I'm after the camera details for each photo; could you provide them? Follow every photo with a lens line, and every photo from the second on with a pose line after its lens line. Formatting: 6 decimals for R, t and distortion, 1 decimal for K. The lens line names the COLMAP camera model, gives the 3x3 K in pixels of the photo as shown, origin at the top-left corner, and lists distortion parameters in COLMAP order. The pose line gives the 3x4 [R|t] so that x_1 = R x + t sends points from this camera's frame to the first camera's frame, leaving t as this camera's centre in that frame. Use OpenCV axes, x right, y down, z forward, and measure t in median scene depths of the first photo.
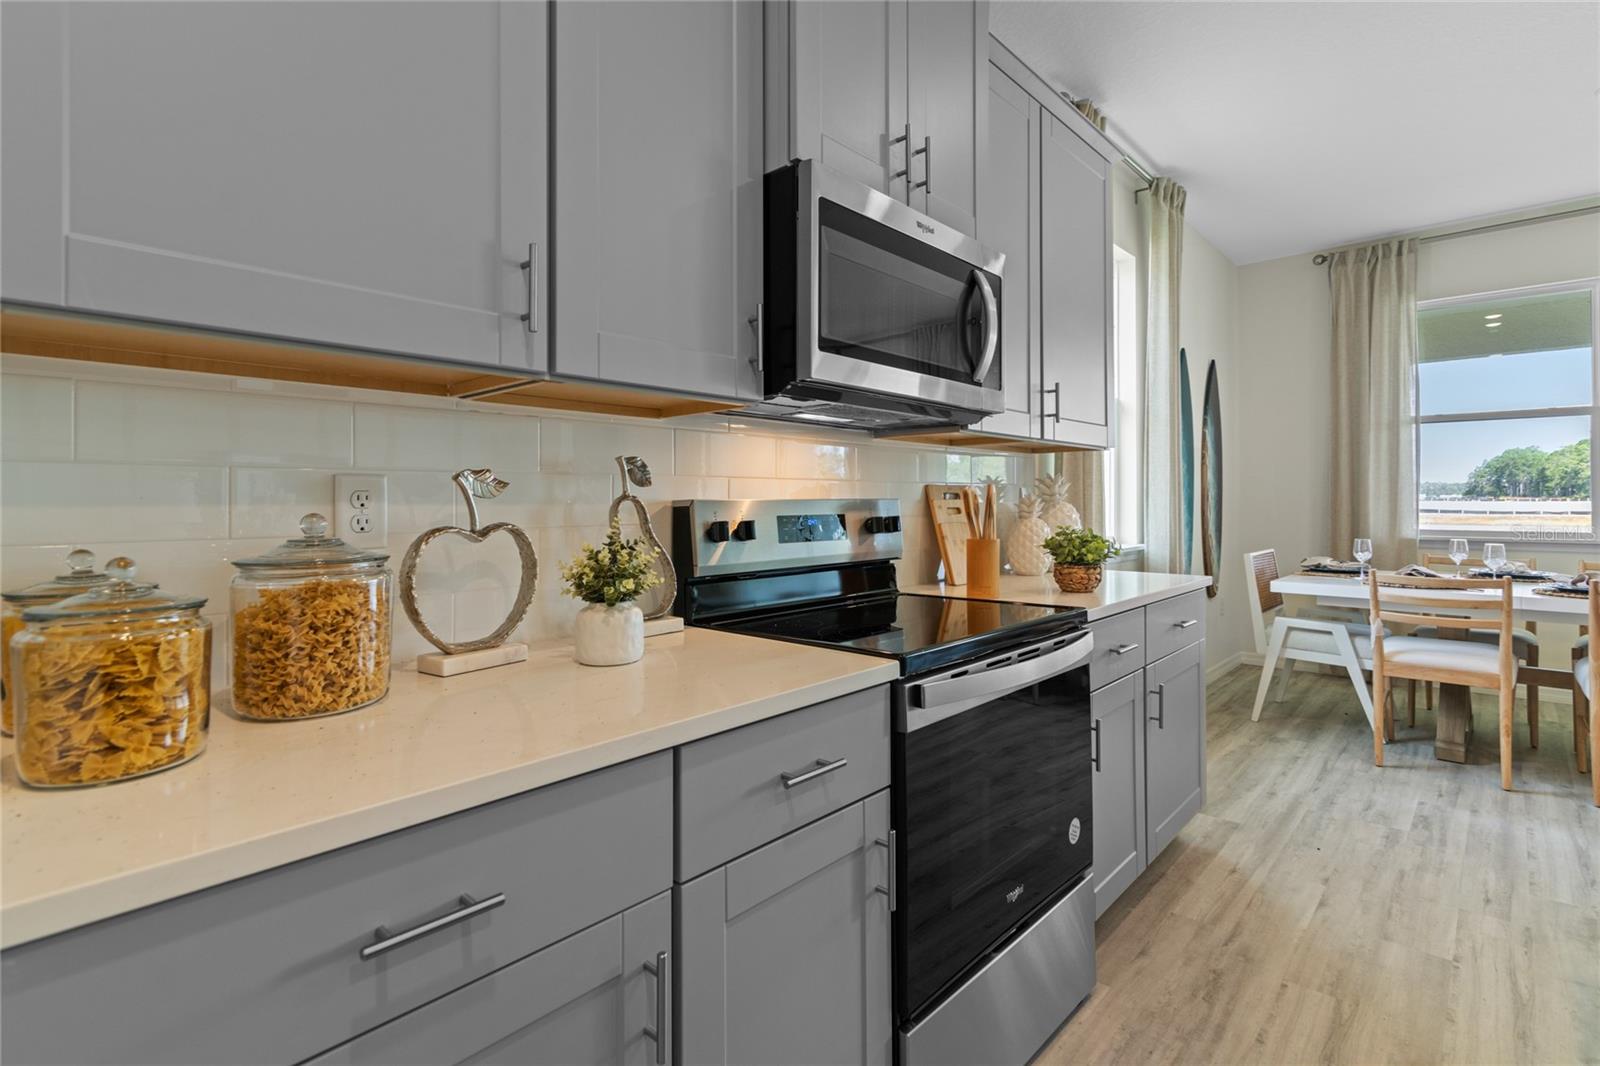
lens RADIAL K [[787.7, 0, 800.1], [0, 787.7, 488.7], [0, 0, 1]] dist [0.012835, -0.000001]
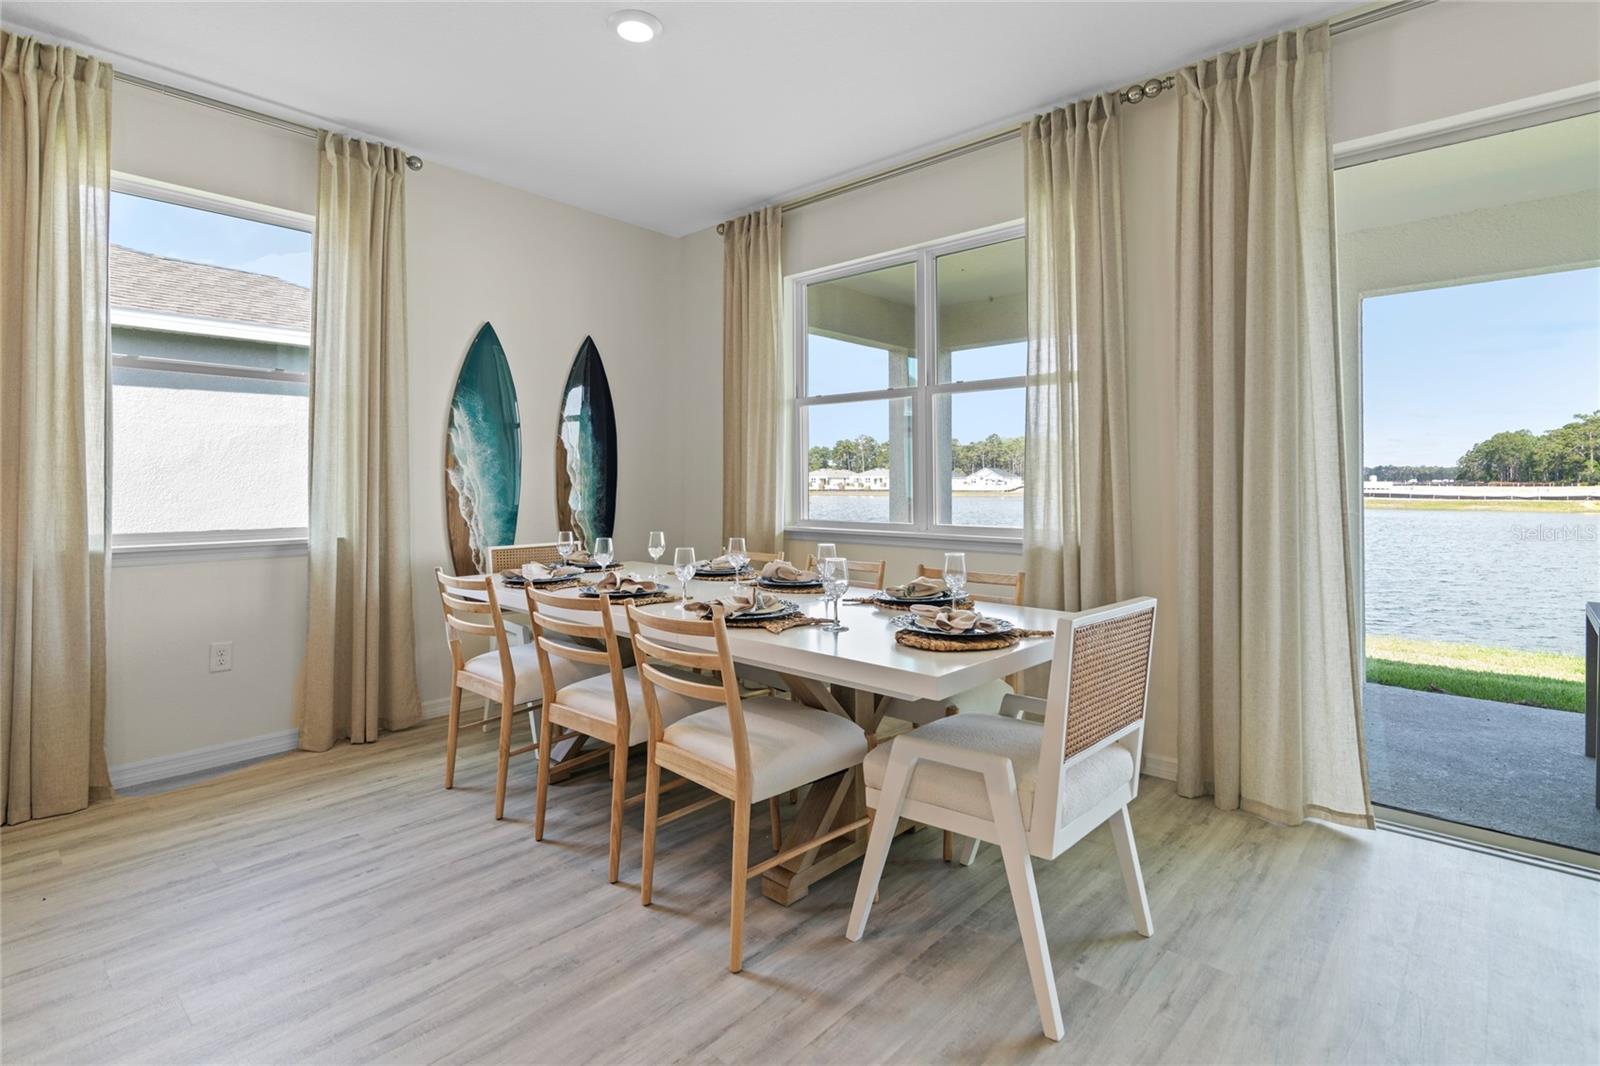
lens RADIAL K [[787.7, 0, 800.1], [0, 787.7, 488.7], [0, 0, 1]] dist [0.012835, -0.000001]
pose [[0.999909, 0.004151, -0.012869, 0.794172], [-0.003857, 0.999733, 0.022799, -0.007416], [0.012960, -0.022748, 0.999657, 0.083538]]
